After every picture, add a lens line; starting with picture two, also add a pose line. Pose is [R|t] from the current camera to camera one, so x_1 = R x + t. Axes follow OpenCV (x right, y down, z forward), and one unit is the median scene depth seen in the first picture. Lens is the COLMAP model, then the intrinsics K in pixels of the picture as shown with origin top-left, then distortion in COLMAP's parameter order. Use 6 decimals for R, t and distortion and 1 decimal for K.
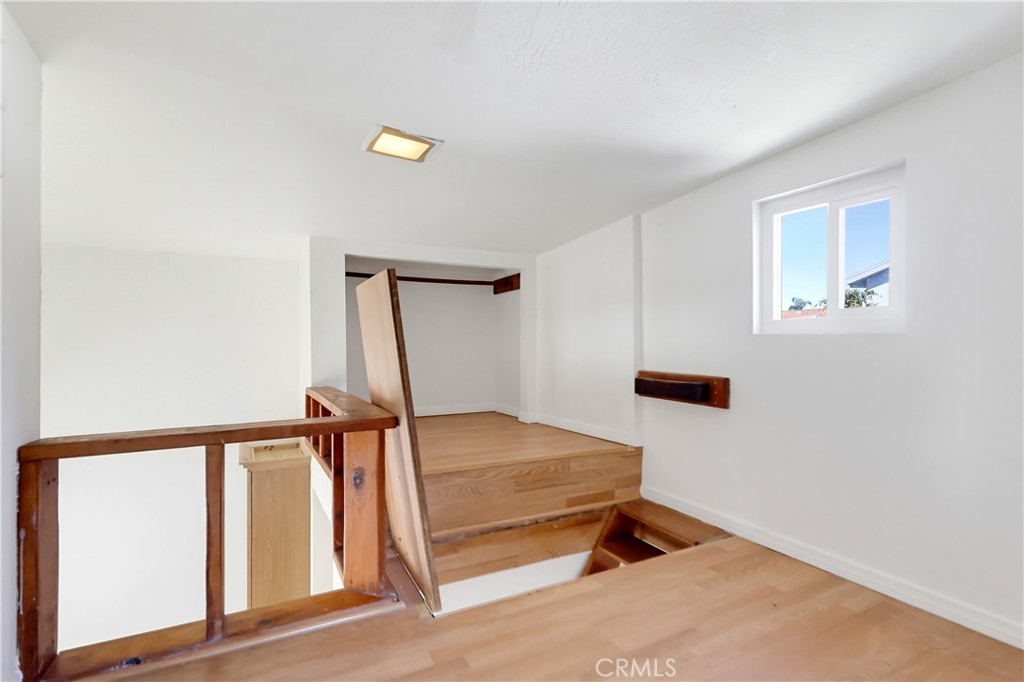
lens RADIAL K [[488.1, 0, 512.0], [0, 488.1, 341.0], [0, 0, 1]] dist [-0.000542, 0.000081]
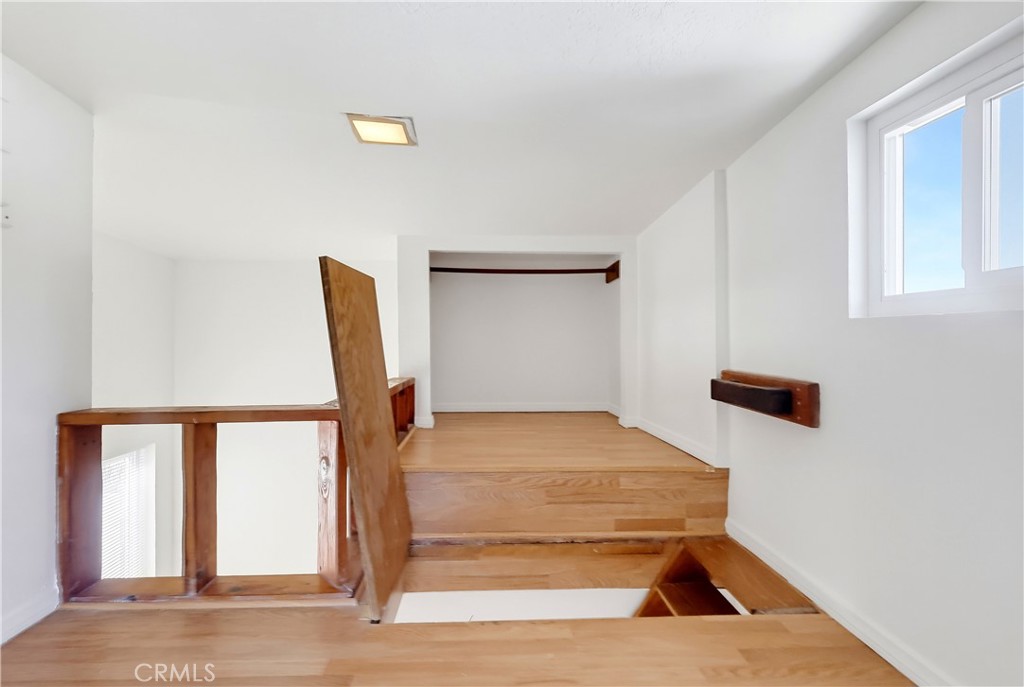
lens RADIAL K [[484.5, 0, 510.5], [0, 484.5, 339.3], [0, 0, 1]] dist [0.002349, 0.000374]
pose [[0.903985, 0.000030, -0.427563, 0.314959], [0.001846, 0.999990, 0.003974, 0.008945], [0.427559, -0.004382, 0.903977, 0.176072]]
